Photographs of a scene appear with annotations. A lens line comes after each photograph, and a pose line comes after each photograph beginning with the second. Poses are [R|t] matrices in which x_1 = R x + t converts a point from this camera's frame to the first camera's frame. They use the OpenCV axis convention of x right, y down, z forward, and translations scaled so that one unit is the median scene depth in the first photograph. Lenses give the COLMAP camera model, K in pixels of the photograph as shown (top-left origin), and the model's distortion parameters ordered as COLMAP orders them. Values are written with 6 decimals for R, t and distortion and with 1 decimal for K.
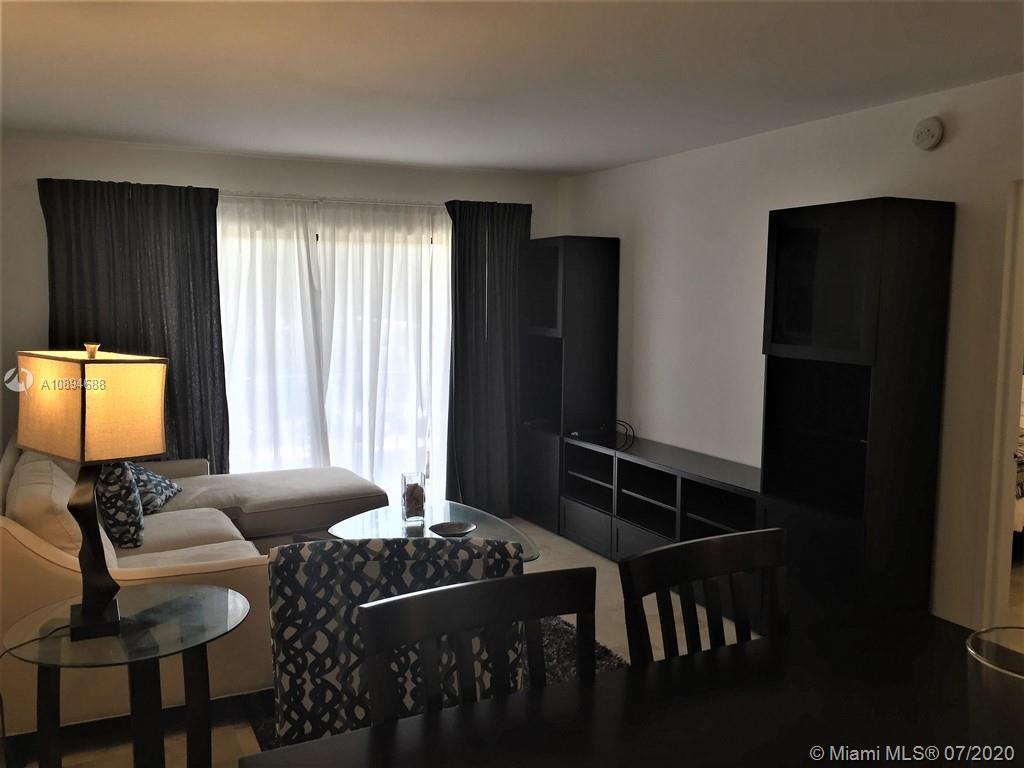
lens RADIAL K [[869.3, 0, 512.0], [0, 869.3, 384.0], [0, 0, 1]] dist [0.026149, -0.007056]
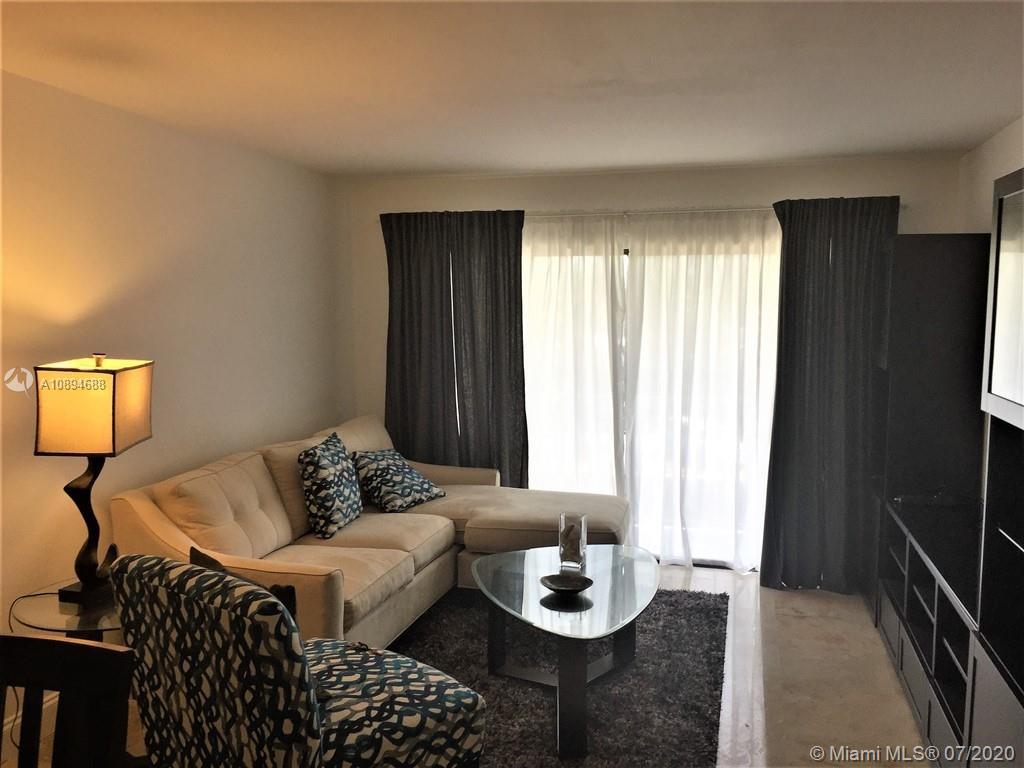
lens RADIAL K [[864.1, 0, 512.0], [0, 864.1, 384.0], [0, 0, 1]] dist [0.032592, -0.001337]
pose [[0.744593, 0.057002, -0.665080, 0.344037], [-0.069683, 0.997541, 0.007482, -0.025719], [0.663871, 0.040774, 0.746734, 0.236607]]
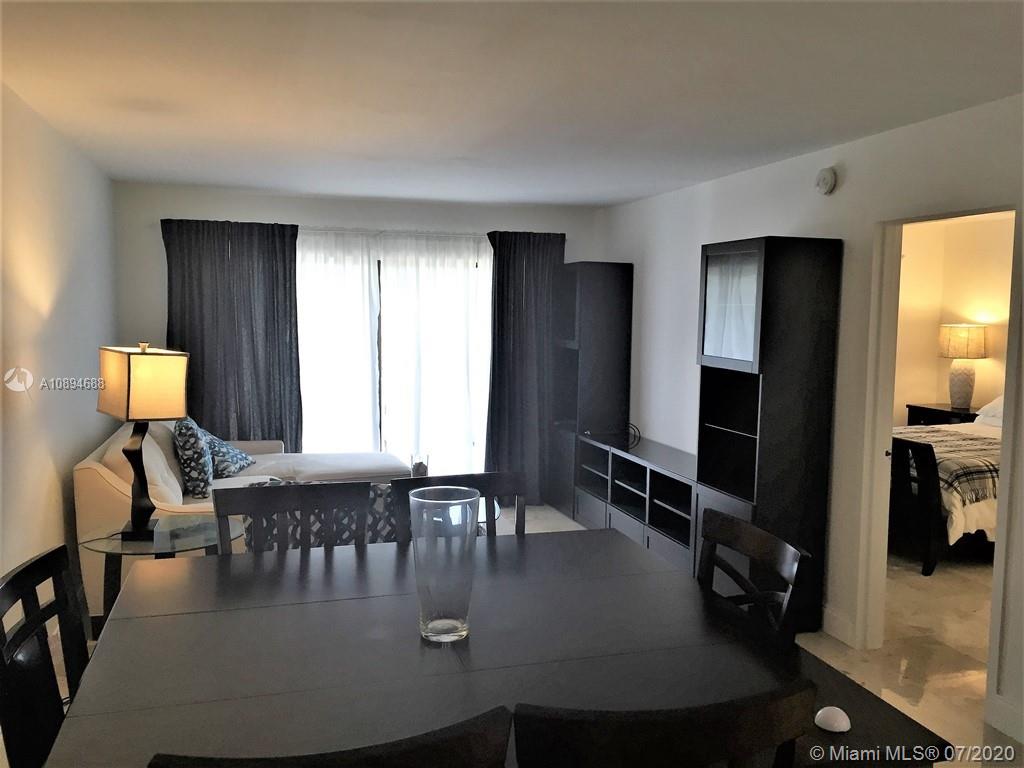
lens RADIAL K [[864.1, 0, 512.0], [0, 864.1, 384.0], [0, 0, 1]] dist [0.032592, -0.001337]
pose [[0.983956, 0.025464, -0.176585, 0.190120], [-0.028390, 0.999498, -0.014064, 0.013108], [0.176138, 0.018852, 0.984185, -0.163216]]
